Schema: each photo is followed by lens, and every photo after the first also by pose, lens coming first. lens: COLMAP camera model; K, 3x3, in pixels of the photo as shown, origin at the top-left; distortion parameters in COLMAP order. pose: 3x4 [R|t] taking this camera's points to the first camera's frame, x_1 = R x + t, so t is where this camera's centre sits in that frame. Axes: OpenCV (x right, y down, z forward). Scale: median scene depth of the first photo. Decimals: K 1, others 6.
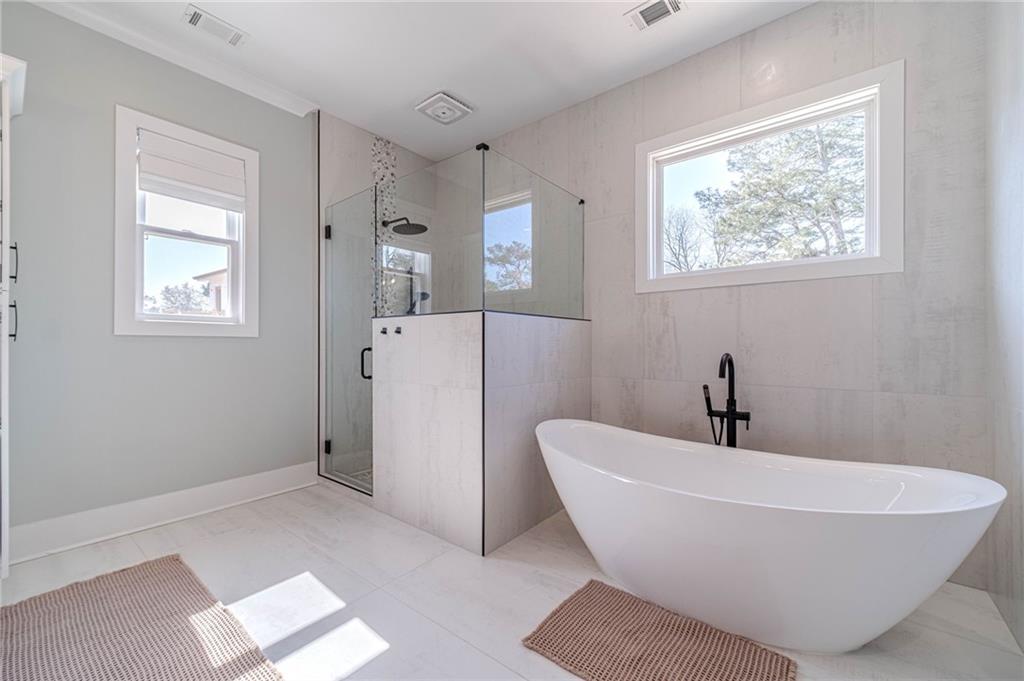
lens RADIAL K [[405.6, 0, 512.0], [0, 405.6, 340.5], [0, 0, 1]] dist [0.006124, 0.000223]
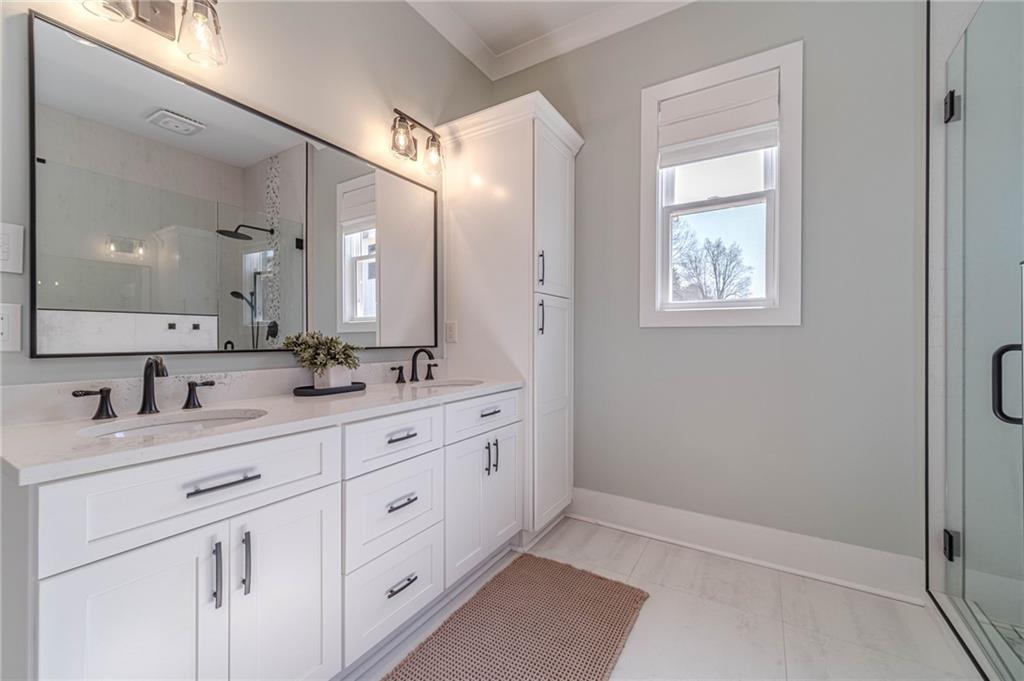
lens RADIAL K [[413.1, 0, 511.2], [0, 413.1, 338.1], [0, 0, 1]] dist [0.000594, -0.000048]
pose [[0.120342, -0.000578, -0.992732, -0.024678], [0.011451, 0.999934, 0.000806, 0.007072], [0.992666, -0.011465, 0.120341, 0.485633]]
